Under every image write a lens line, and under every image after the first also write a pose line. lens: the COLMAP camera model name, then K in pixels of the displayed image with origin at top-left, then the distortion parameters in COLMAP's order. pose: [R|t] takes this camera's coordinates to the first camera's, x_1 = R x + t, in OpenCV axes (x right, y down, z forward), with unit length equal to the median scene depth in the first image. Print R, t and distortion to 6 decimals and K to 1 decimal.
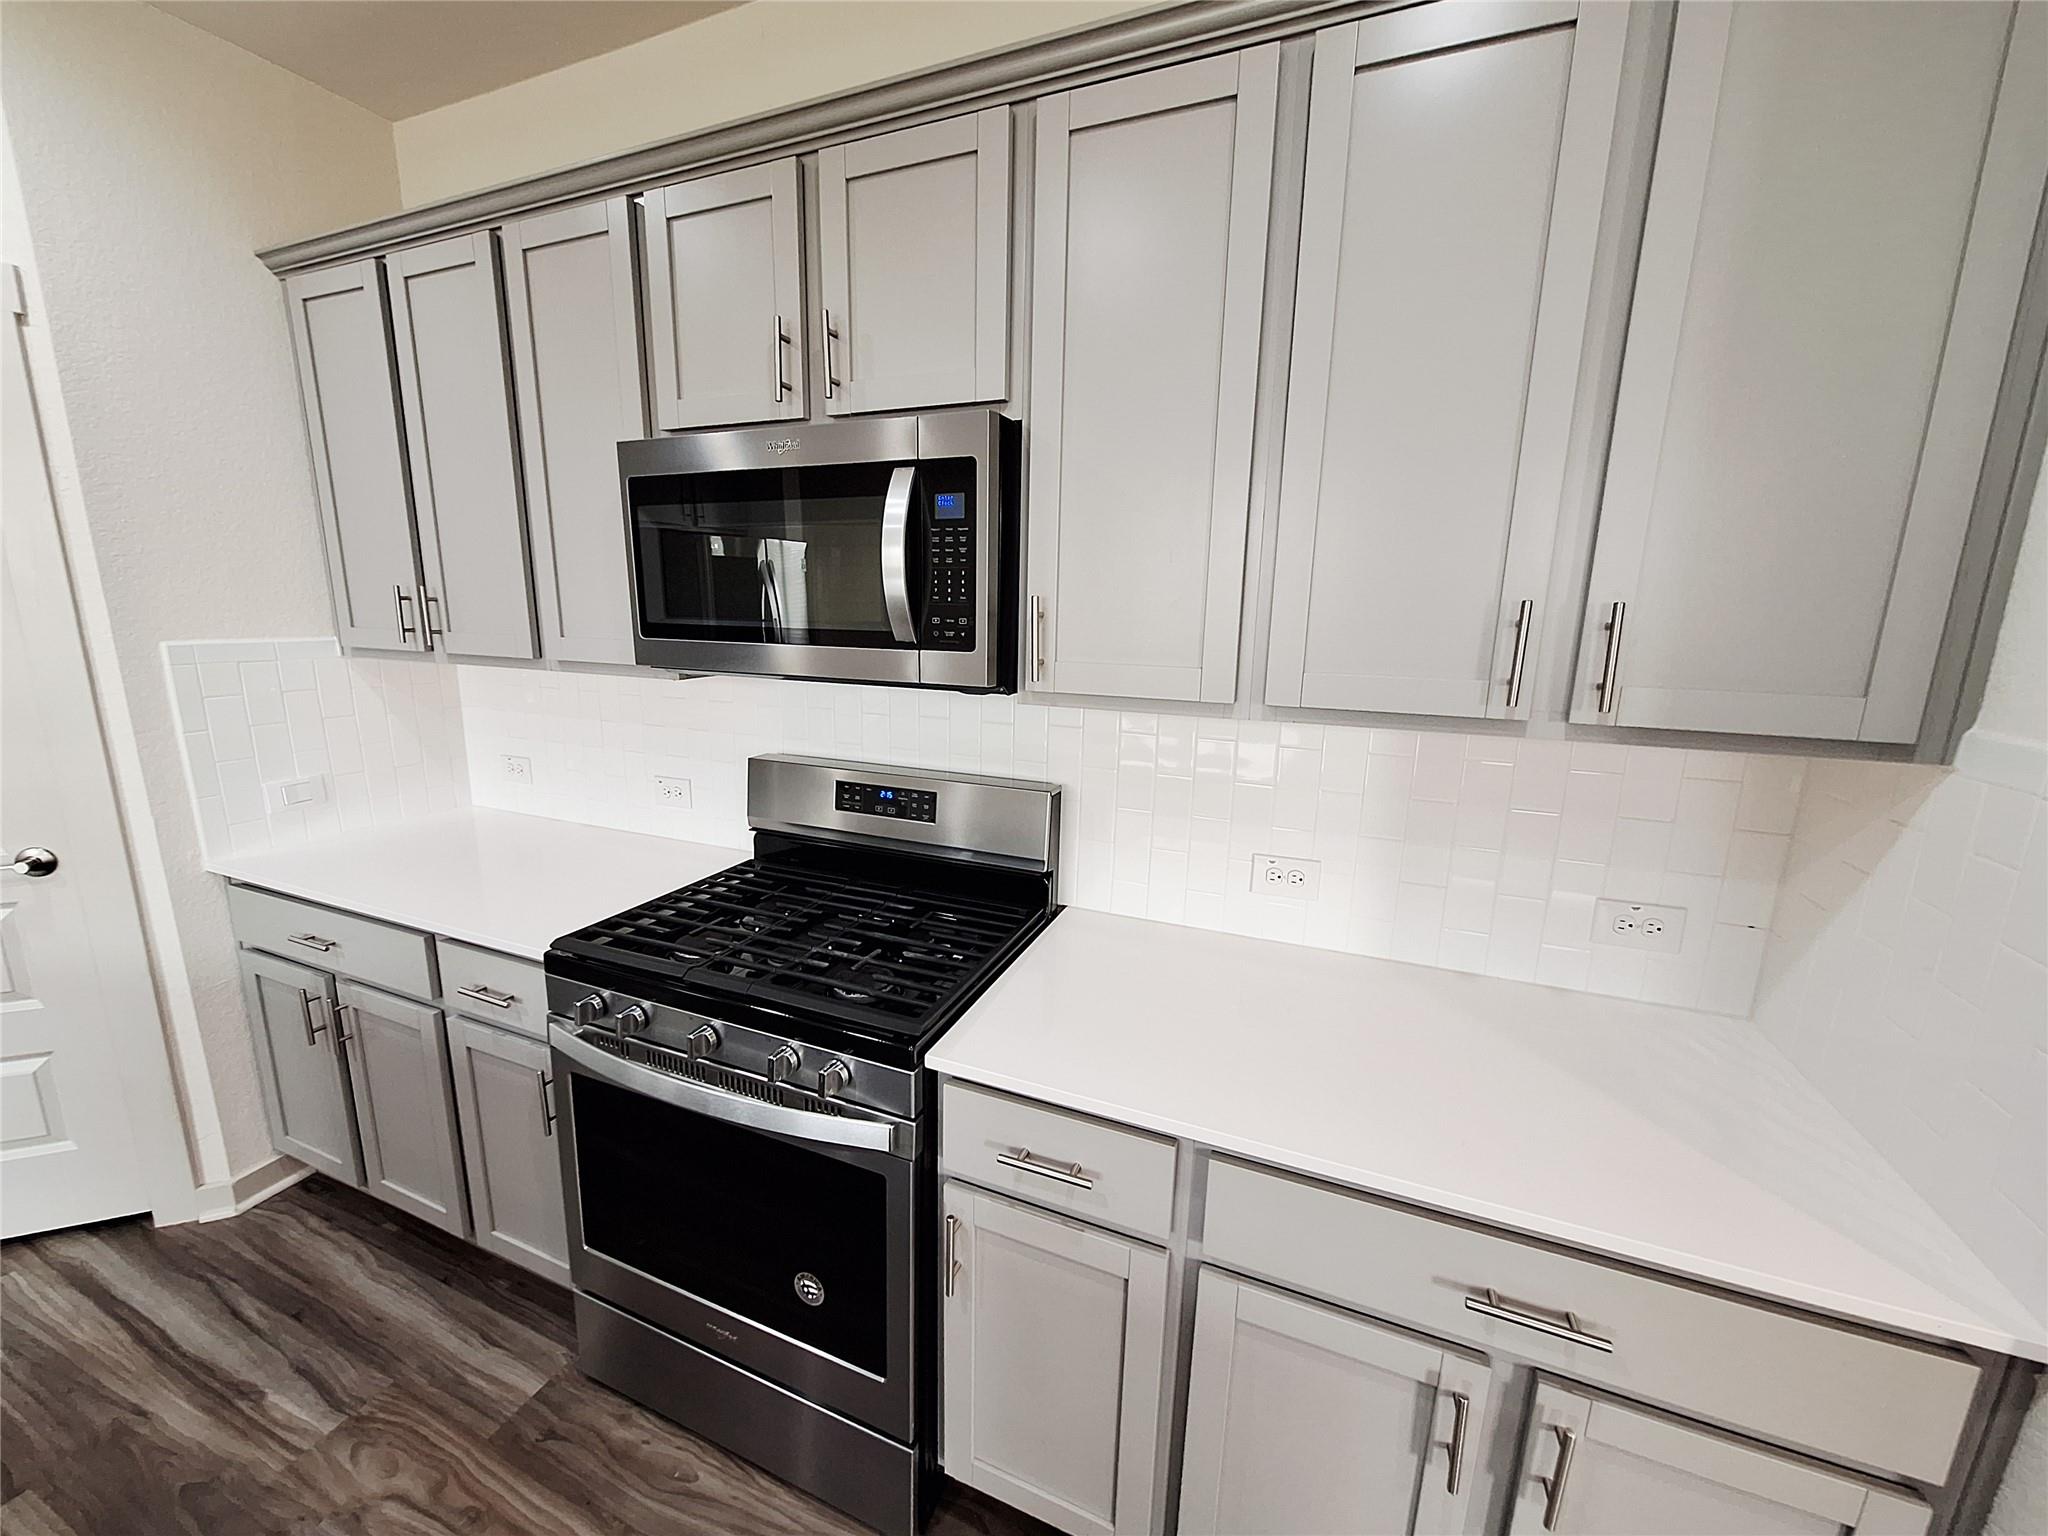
lens RADIAL K [[802.6, 0, 1013.3], [0, 802.6, 766.5], [0, 0, 1]] dist [-0.004279, 0.002502]
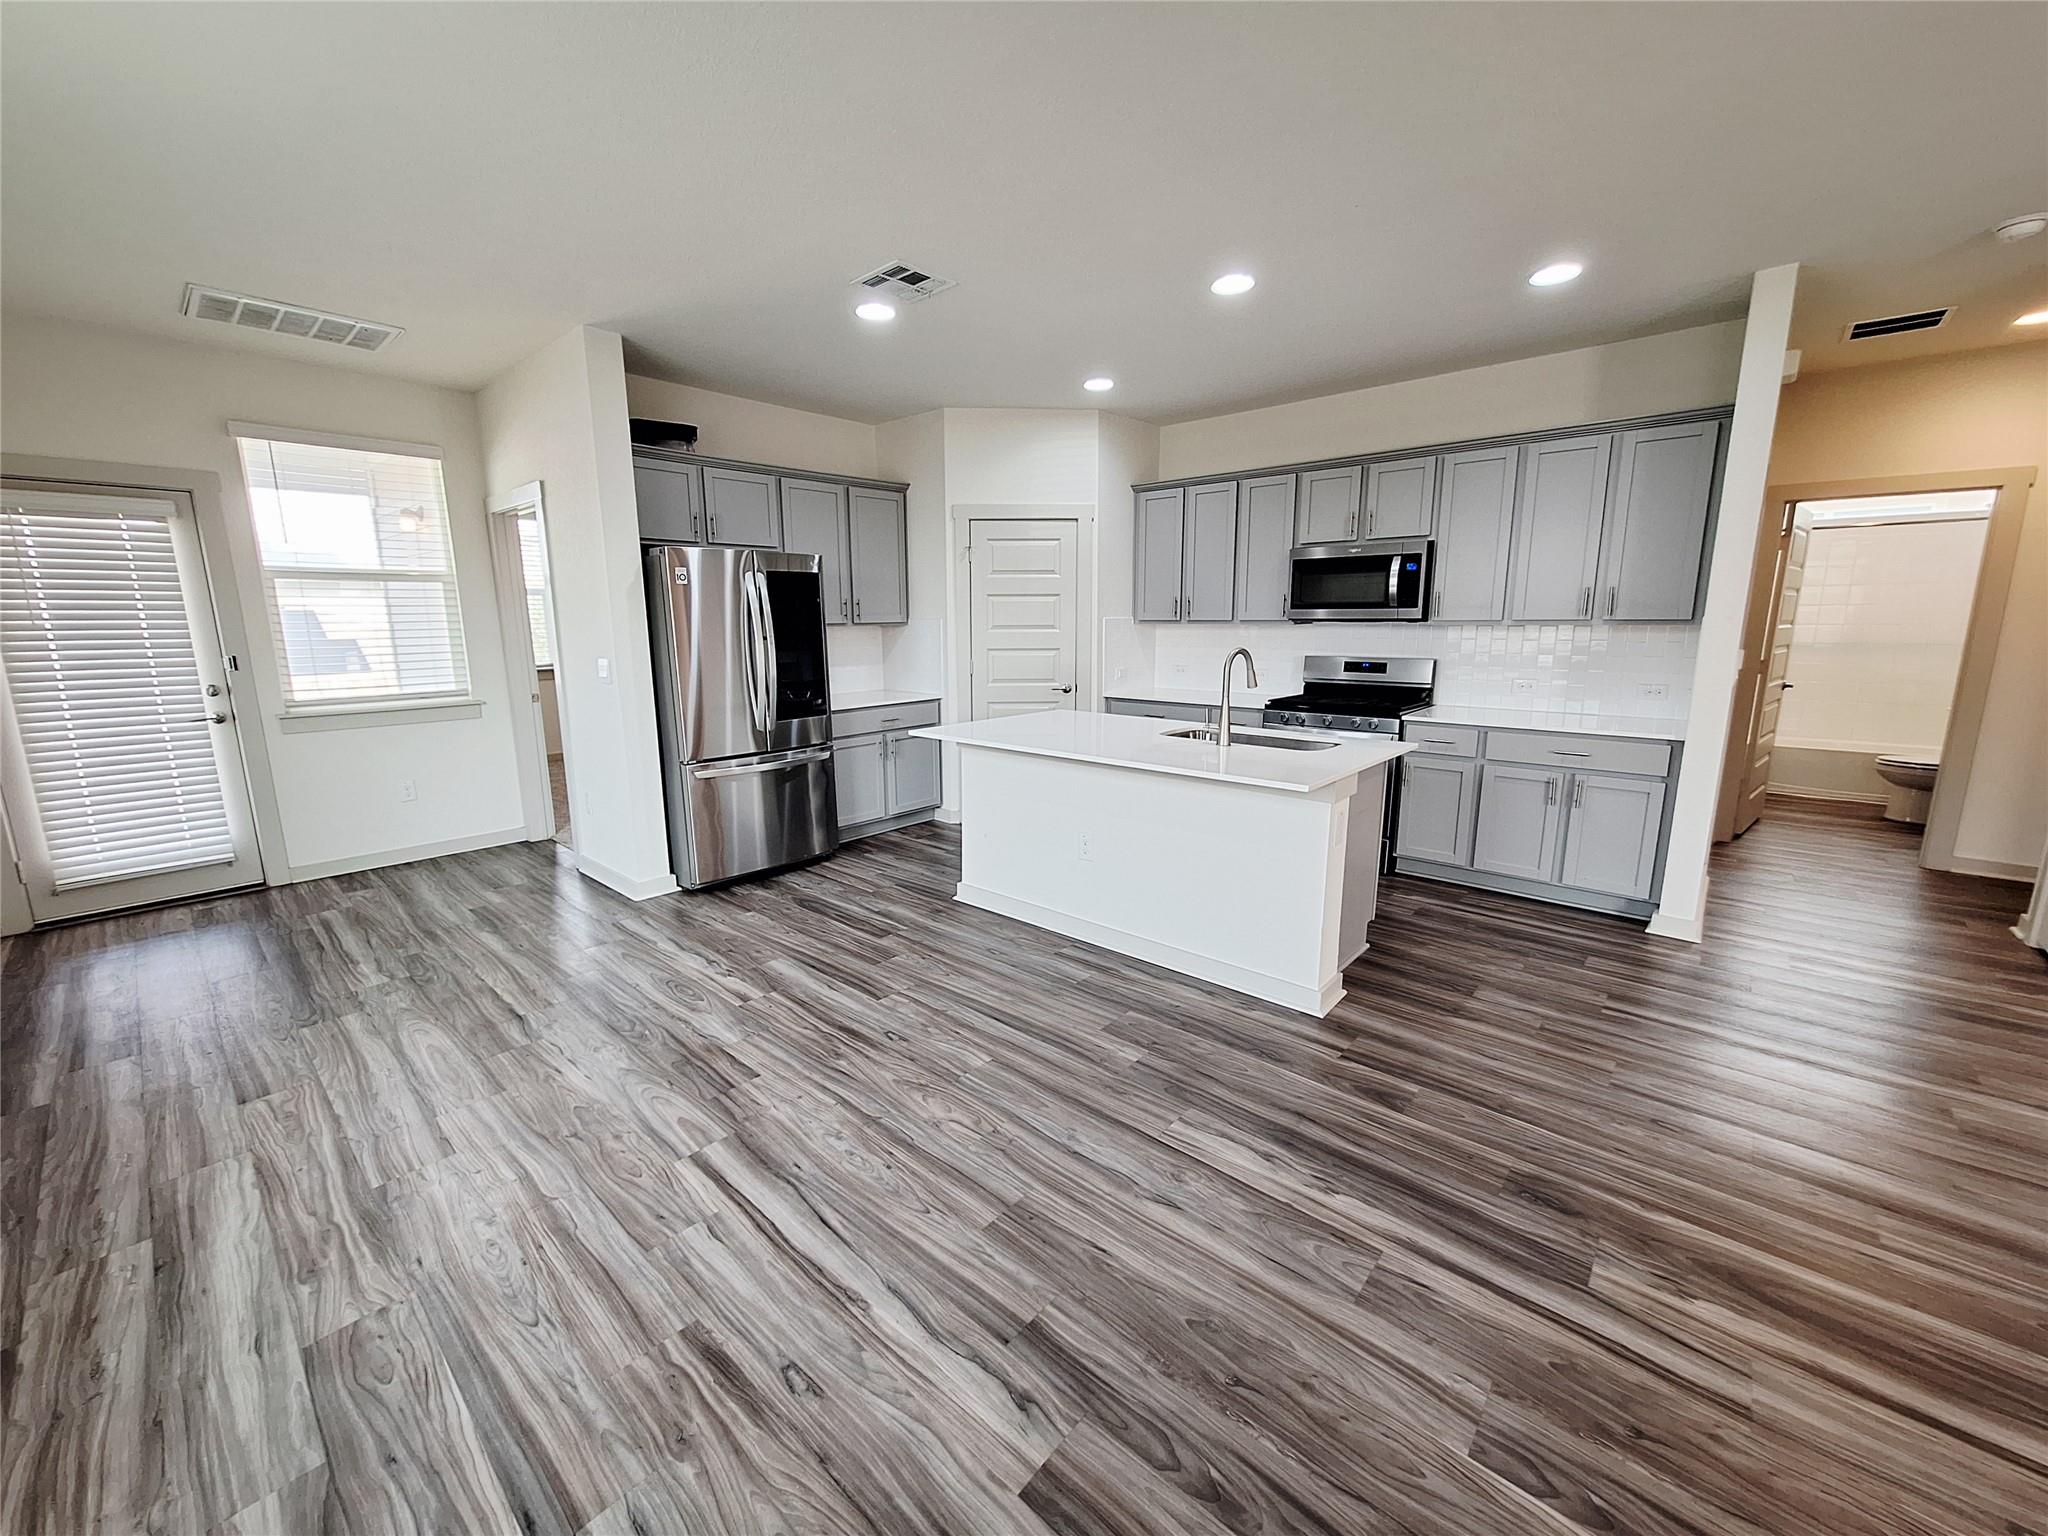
lens RADIAL K [[802.6, 0, 1013.3], [0, 802.6, 766.5], [0, 0, 1]] dist [-0.004279, 0.002502]
pose [[0.943398, 0.038194, -0.329455, -0.521379], [-0.045551, 0.998855, -0.014637, 0.664013], [0.328518, 0.028816, 0.944058, -2.788269]]
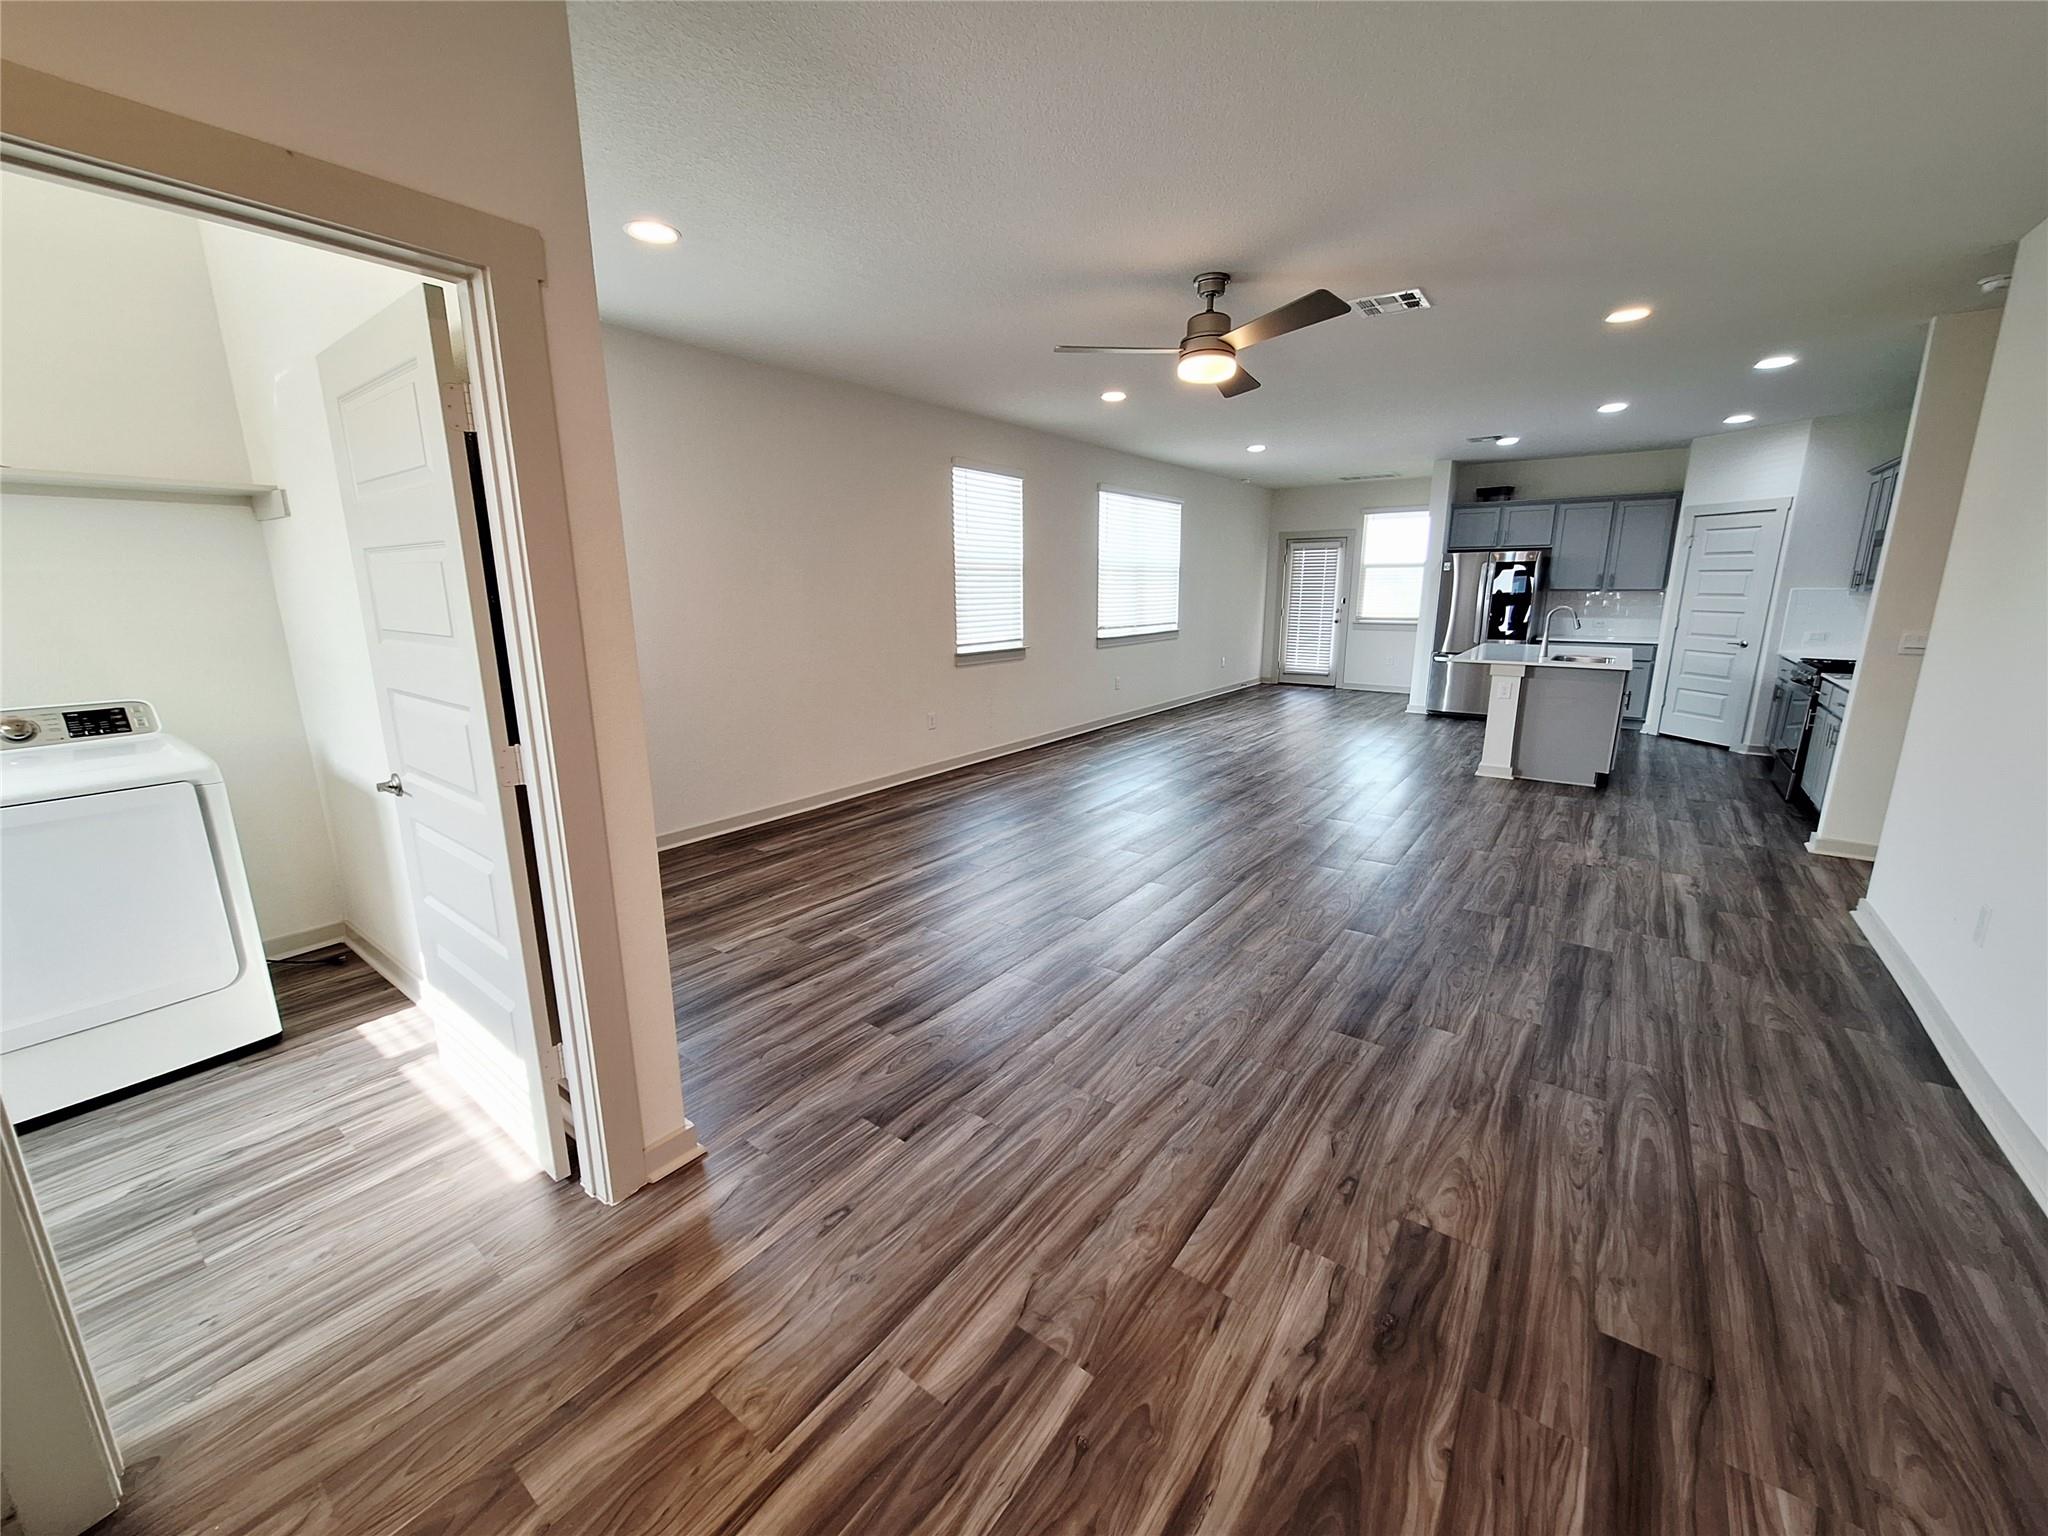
lens RADIAL K [[802.8, 0, 989.0], [0, 802.8, 768.6], [0, 0, 1]] dist [-0.001590, -0.000165]
pose [[-0.257978, 0.201783, -0.944844, 5.002114], [-0.191938, 0.947751, 0.254810, 0.571959], [0.946893, 0.247087, -0.205769, -2.160698]]
